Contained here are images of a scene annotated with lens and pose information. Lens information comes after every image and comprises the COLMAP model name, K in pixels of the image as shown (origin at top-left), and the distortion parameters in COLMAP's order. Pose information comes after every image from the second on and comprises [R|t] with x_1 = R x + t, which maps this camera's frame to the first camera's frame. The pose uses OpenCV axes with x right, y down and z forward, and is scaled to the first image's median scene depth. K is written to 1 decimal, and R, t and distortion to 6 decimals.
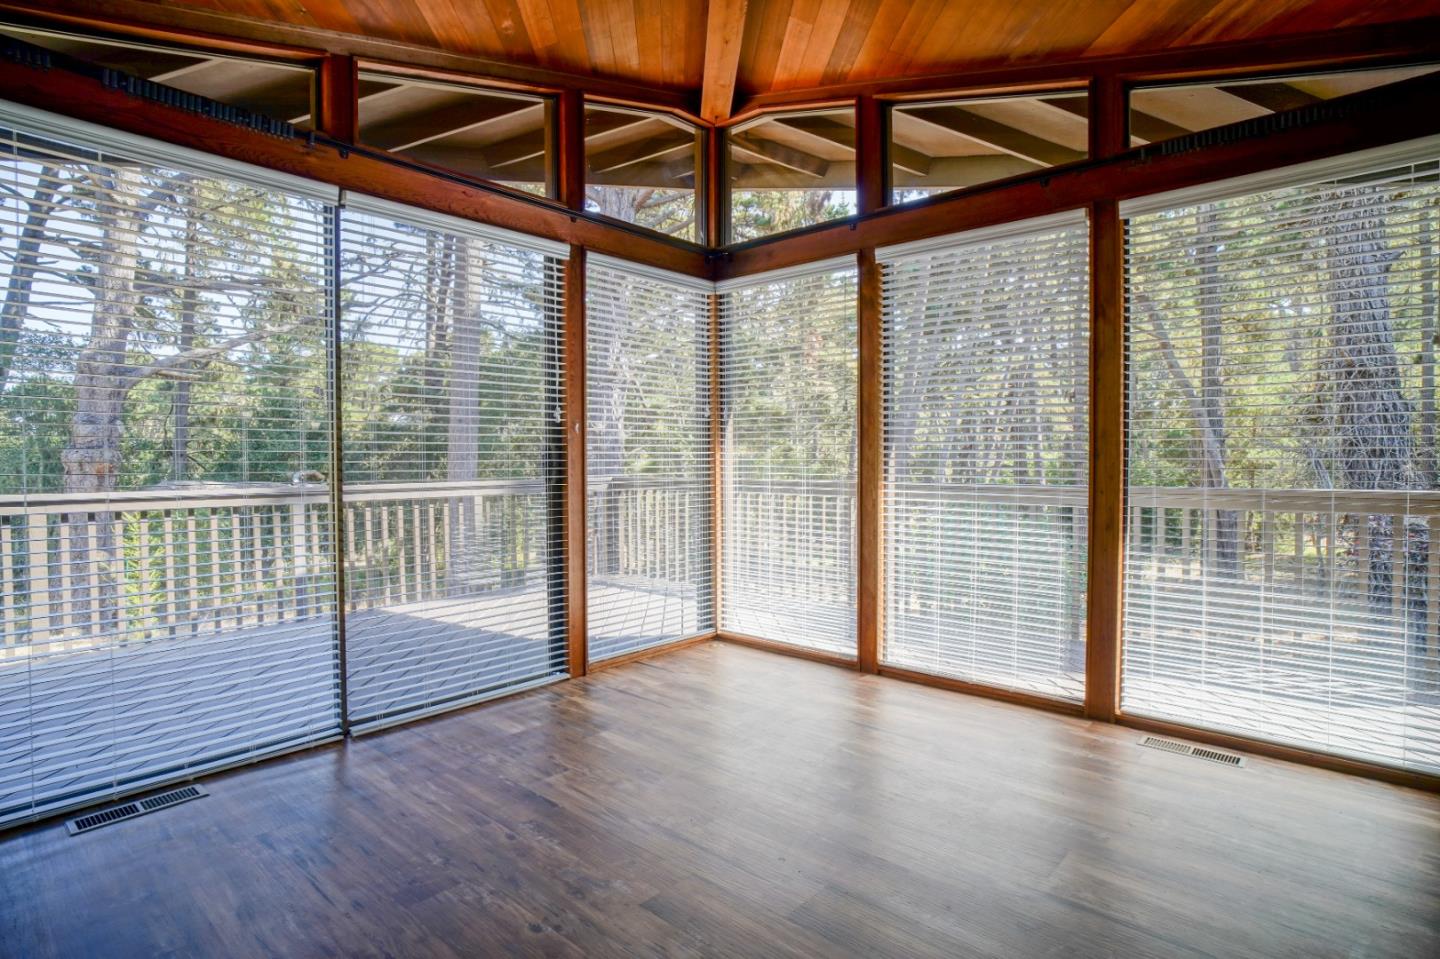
lens RADIAL K [[754.0, 0, 714.9], [0, 754.0, 479.3], [0, 0, 1]] dist [-0.044165, 0.022888]
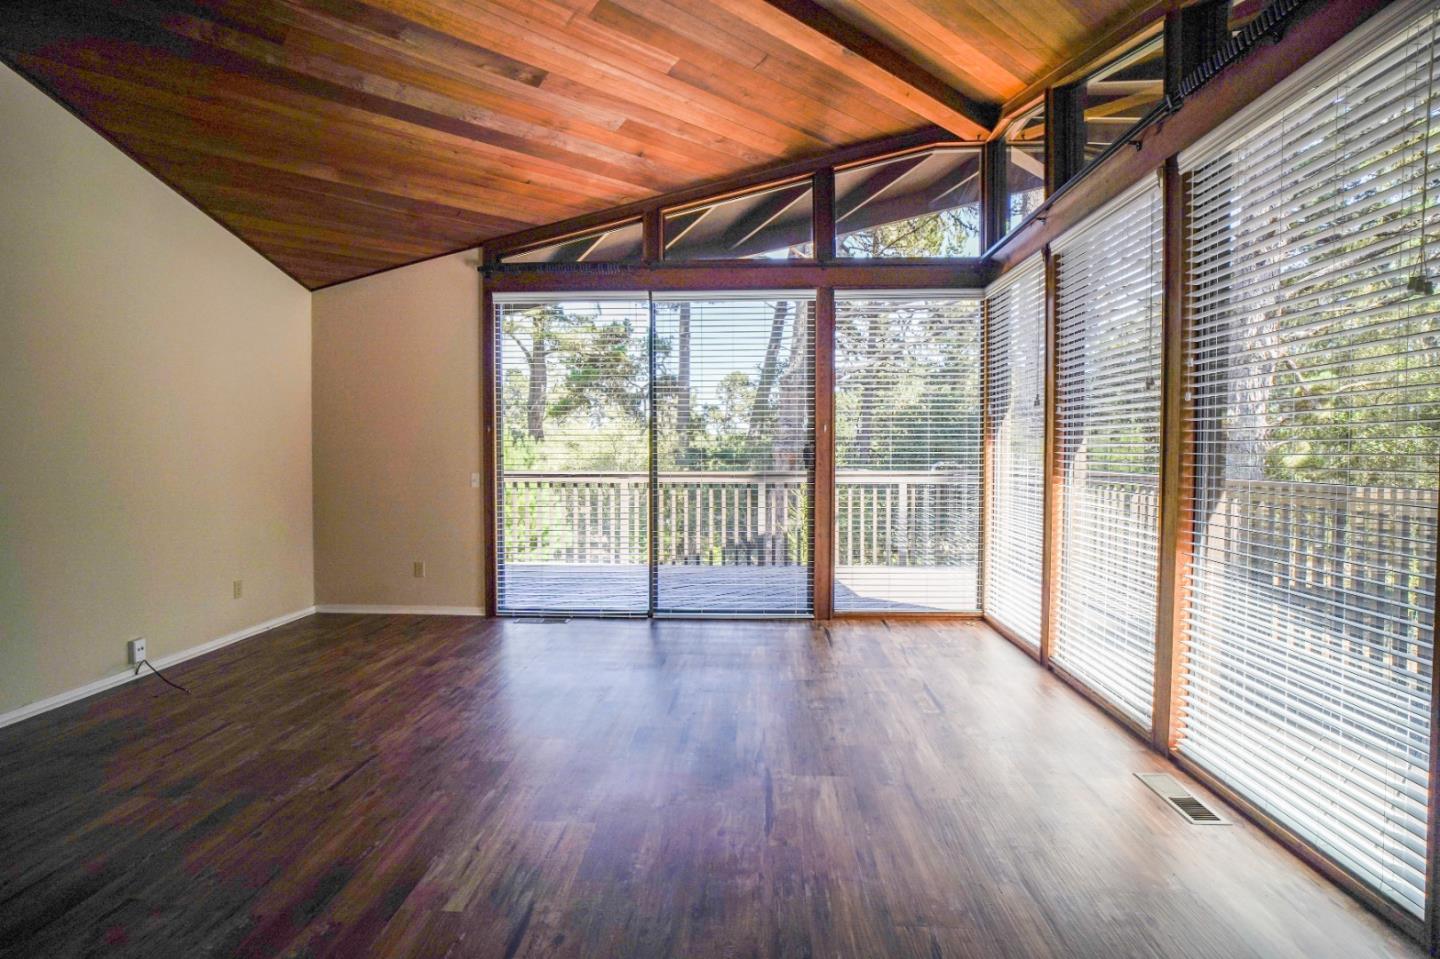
lens RADIAL K [[754.0, 0, 705.7], [0, 754.0, 481.5], [0, 0, 1]] dist [-0.044165, 0.022888]
pose [[0.614838, 0.032754, -0.787973, 0.708266], [-0.020973, 0.999463, 0.025180, -0.005110], [0.788375, 0.001044, 0.615194, 0.034580]]
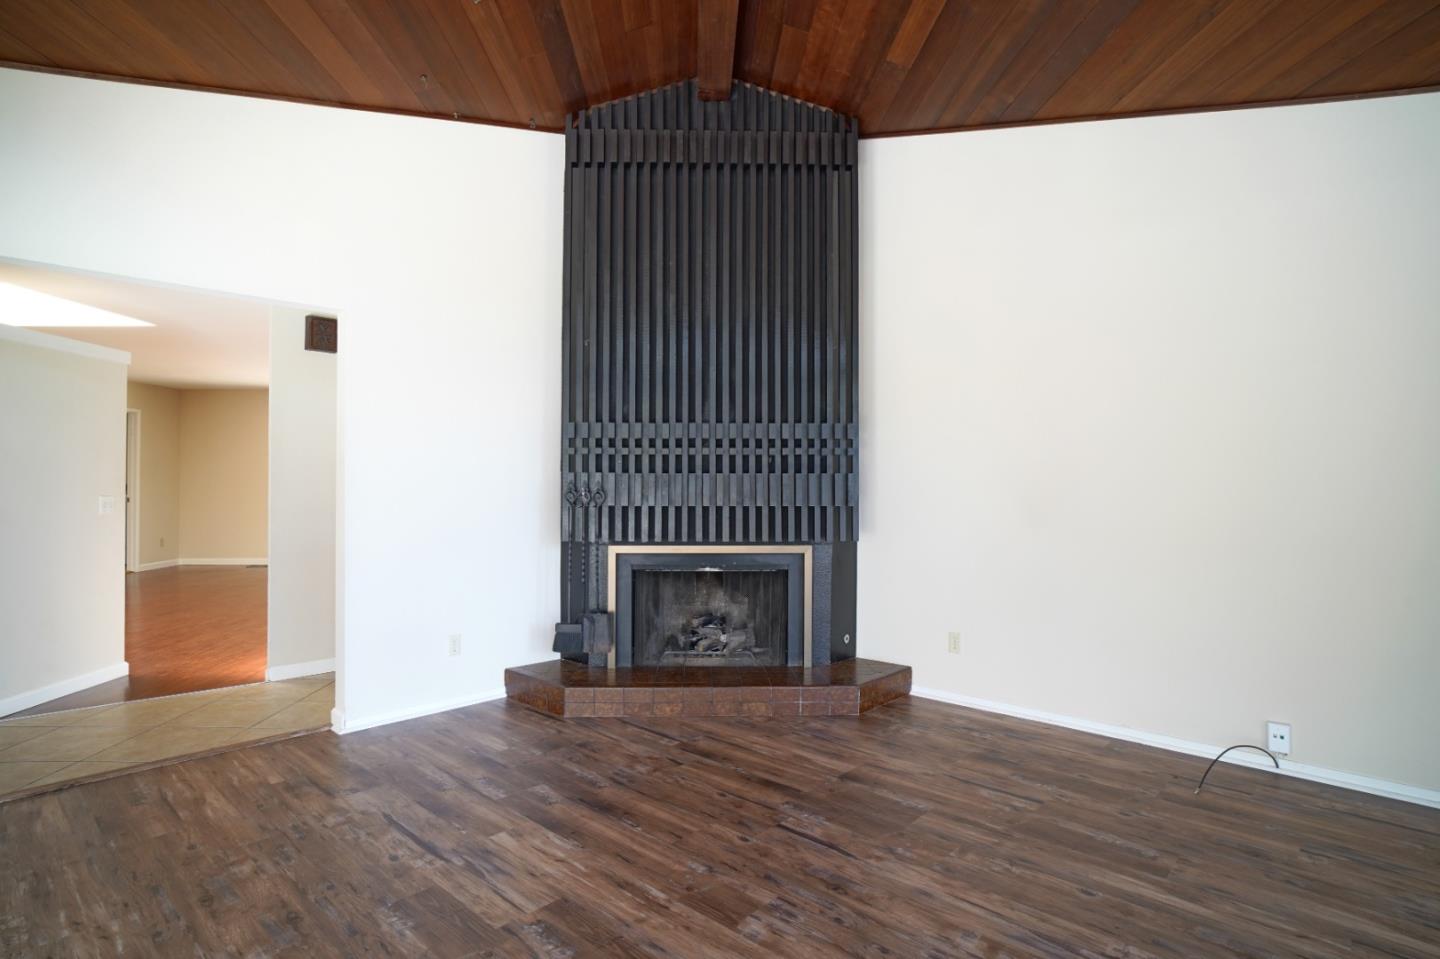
lens RADIAL K [[754.0, 0, 716.7], [0, 754.0, 477.8], [0, 0, 1]] dist [-0.044165, 0.022888]
pose [[-0.999481, -0.001898, 0.032152, 0.046299], [-0.001268, 0.999807, 0.019593, -0.020557], [-0.032183, 0.019542, -0.999291, 0.795757]]
